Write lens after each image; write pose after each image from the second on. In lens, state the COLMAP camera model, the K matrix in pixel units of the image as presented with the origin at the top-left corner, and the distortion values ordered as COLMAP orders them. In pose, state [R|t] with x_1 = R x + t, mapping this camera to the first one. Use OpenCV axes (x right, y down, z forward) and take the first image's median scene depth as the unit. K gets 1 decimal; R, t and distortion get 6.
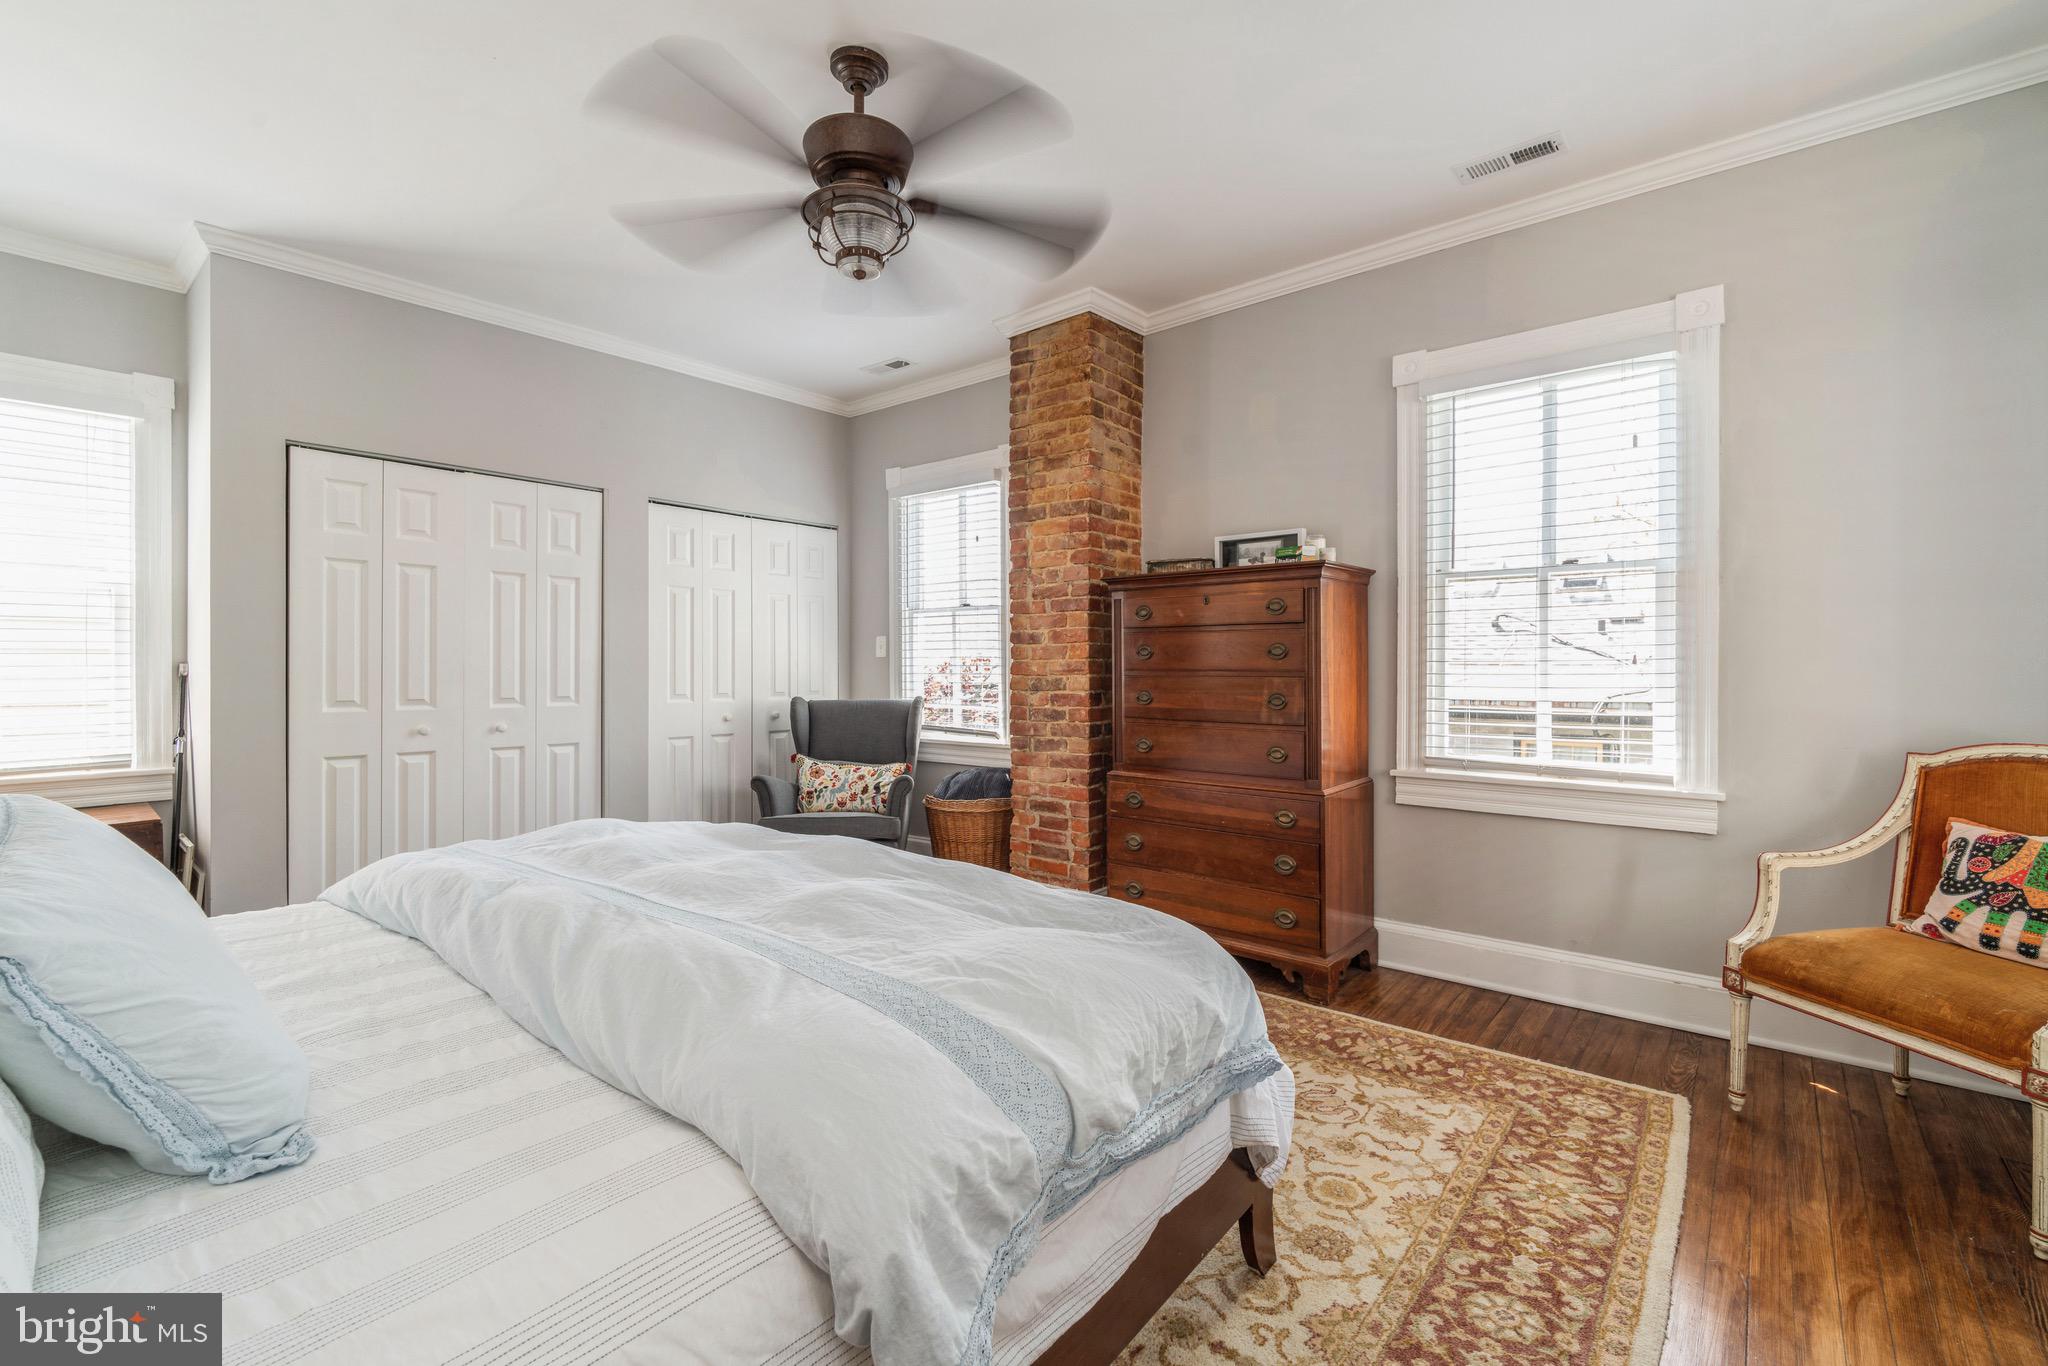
lens RADIAL K [[884.0, 0, 1017.5], [0, 884.0, 671.9], [0, 0, 1]] dist [-0.003585, -0.000339]
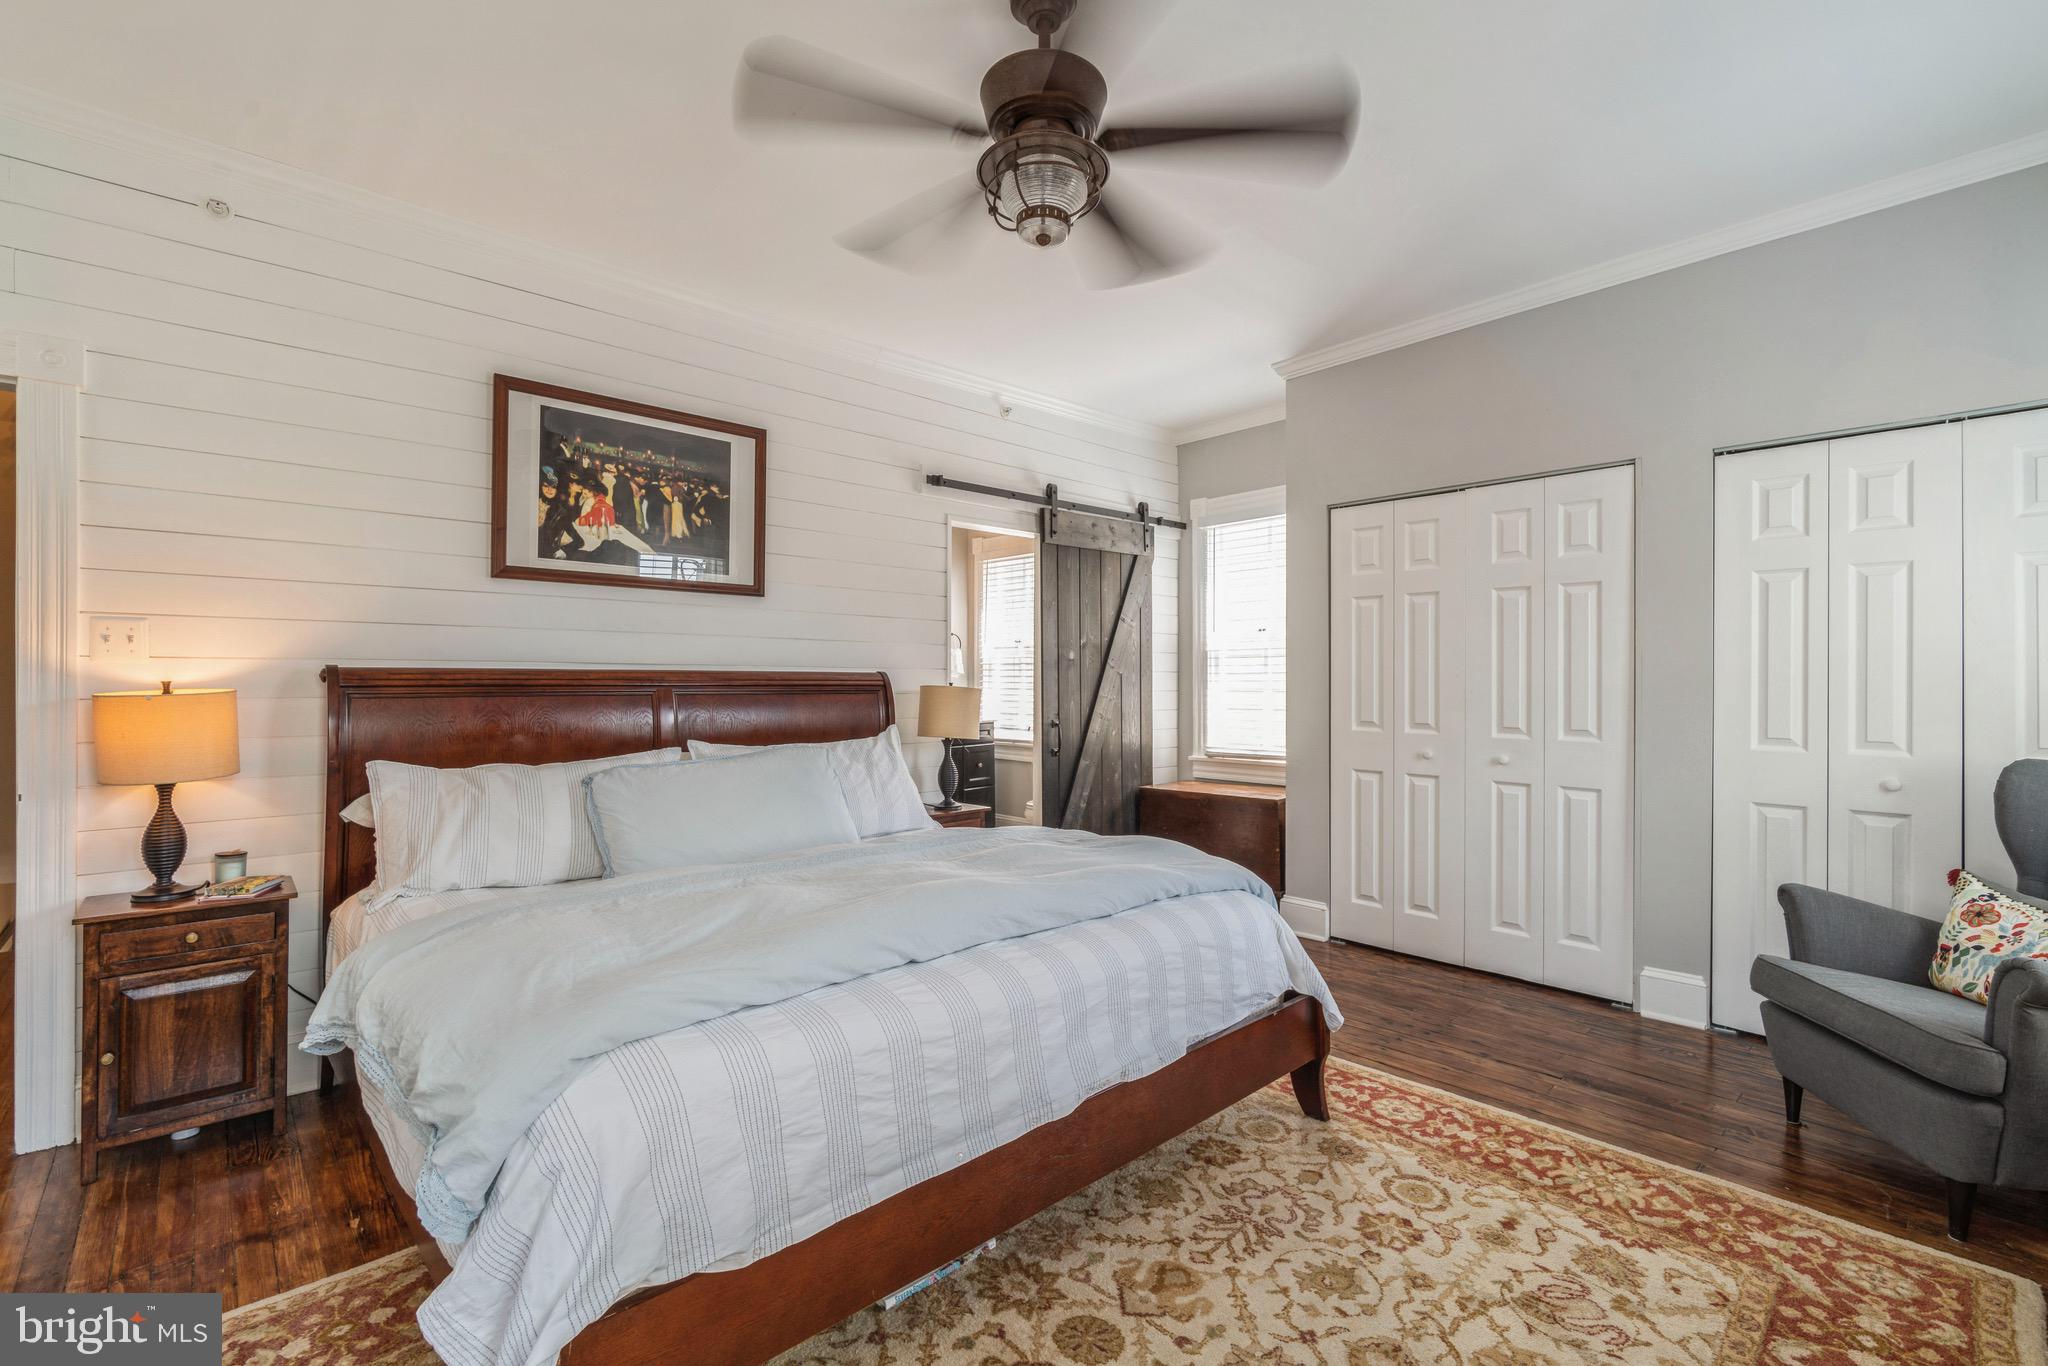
lens RADIAL K [[884.0, 0, 1017.5], [0, 884.0, 671.9], [0, 0, 1]] dist [-0.003585, -0.000339]
pose [[-0.108518, -0.014126, -0.993994, 0.367862], [-0.011087, 0.999854, -0.012999, -0.009626], [0.994033, 0.009610, -0.108659, 0.606046]]
